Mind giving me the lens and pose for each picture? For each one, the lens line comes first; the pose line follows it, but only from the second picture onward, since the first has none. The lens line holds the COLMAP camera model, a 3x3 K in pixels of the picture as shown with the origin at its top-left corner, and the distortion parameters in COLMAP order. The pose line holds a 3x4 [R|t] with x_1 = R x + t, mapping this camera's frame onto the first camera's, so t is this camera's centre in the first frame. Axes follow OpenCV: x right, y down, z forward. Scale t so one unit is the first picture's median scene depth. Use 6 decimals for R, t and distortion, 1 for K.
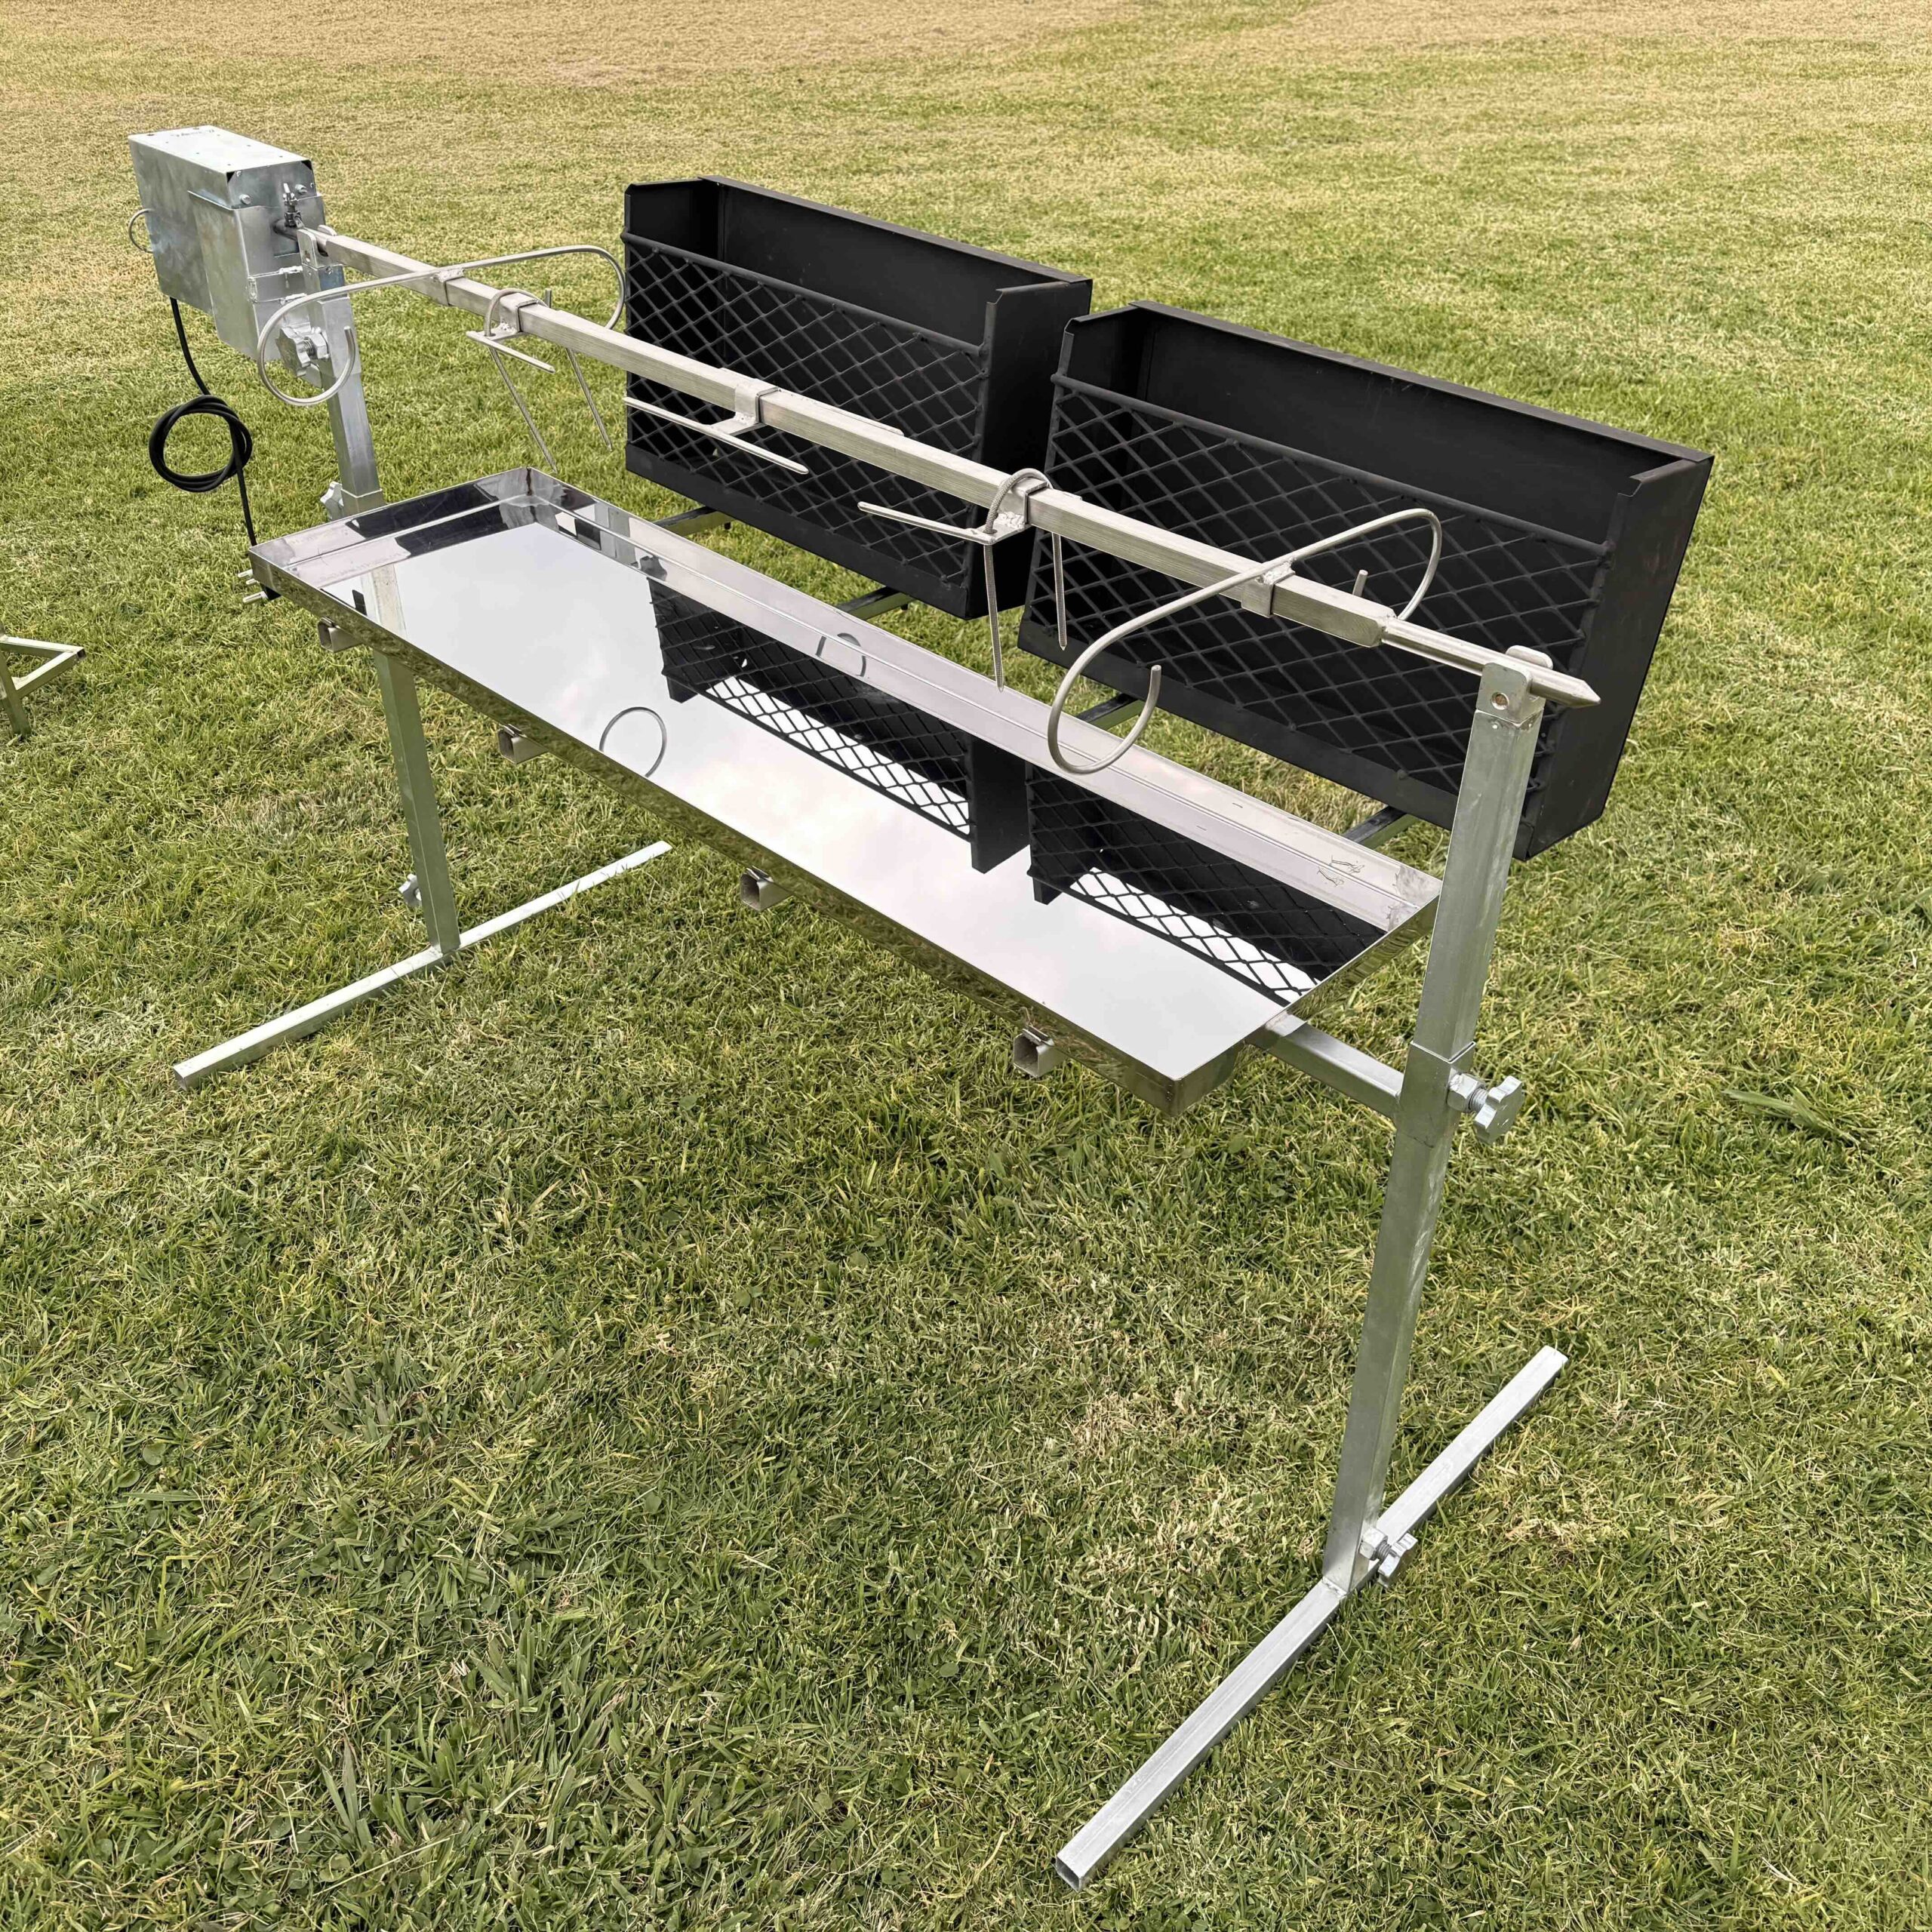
lens RADIAL K [[1875.6, 0, 1043.3], [0, 1875.6, 966.7], [0, 0, 1]] dist [0.189733, -0.712725]
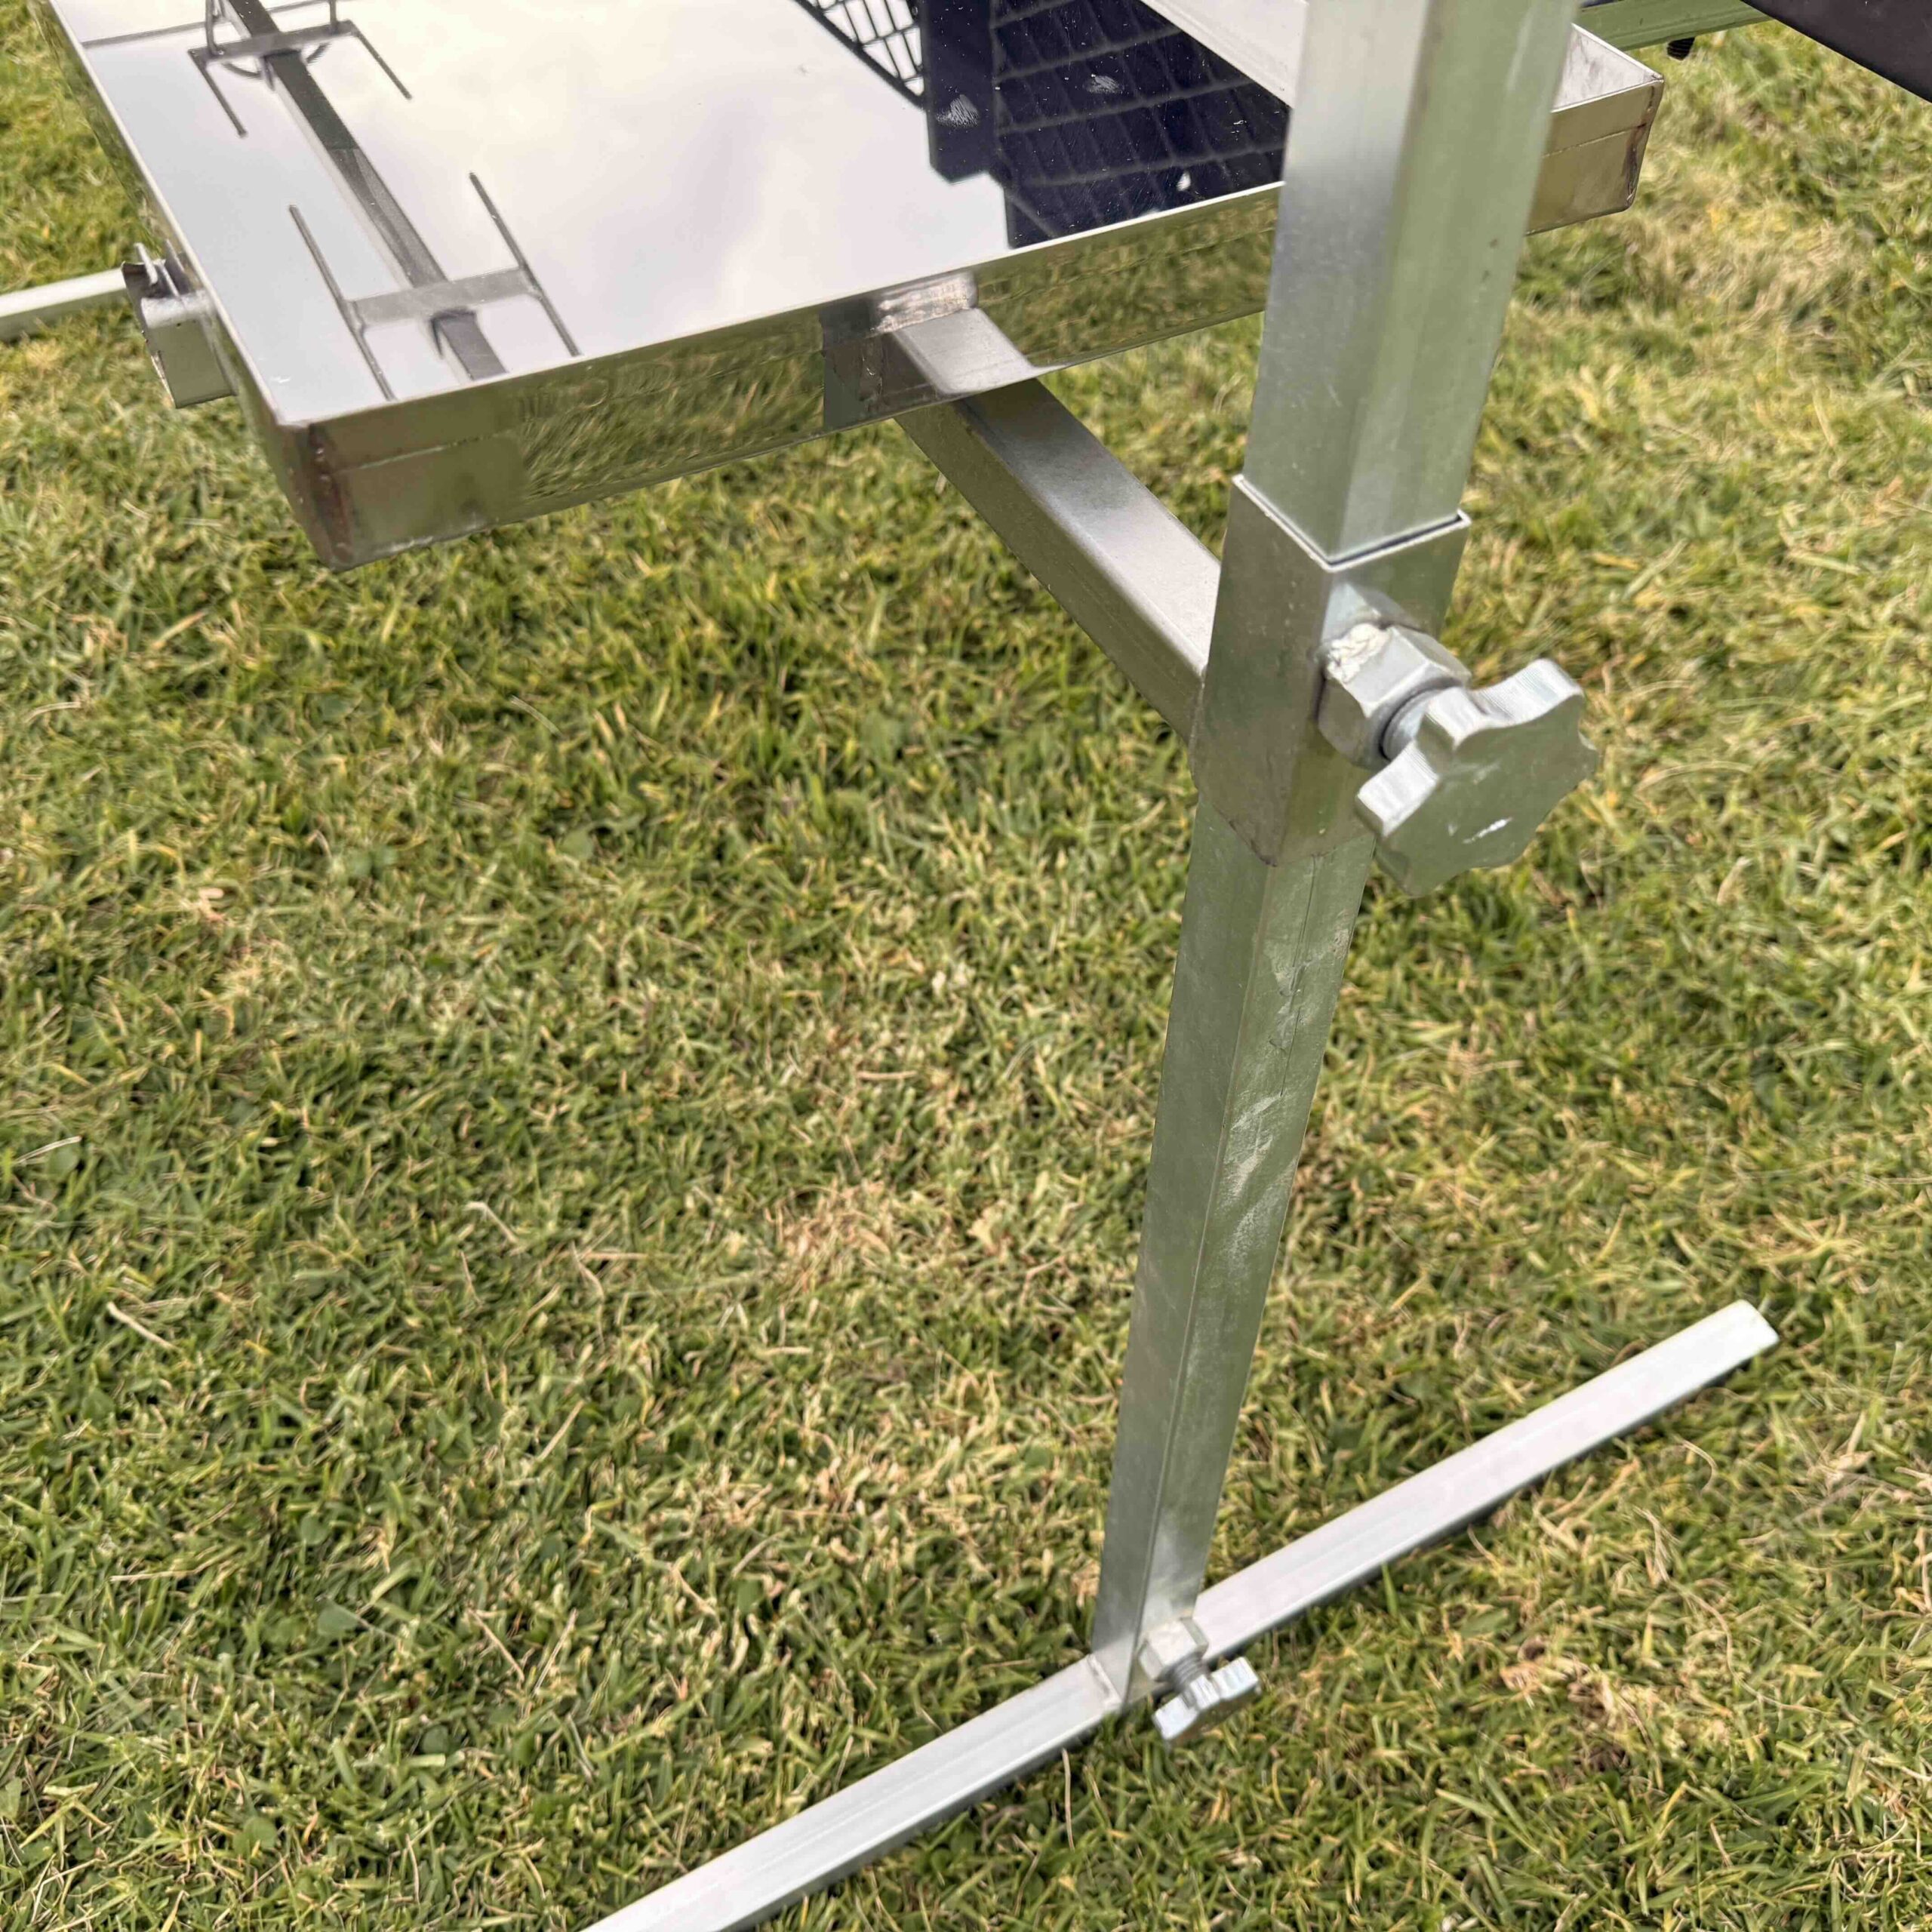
lens RADIAL K [[1942.7, 0, 974.7], [0, 1942.7, 1045.5], [0, 0, 1]] dist [0.112418, -0.353570]
pose [[0.949612, 0.237135, -0.204947, 0.164696], [-0.178884, 0.946986, 0.266866, 0.034243], [0.257365, -0.216758, 0.941690, 0.482037]]
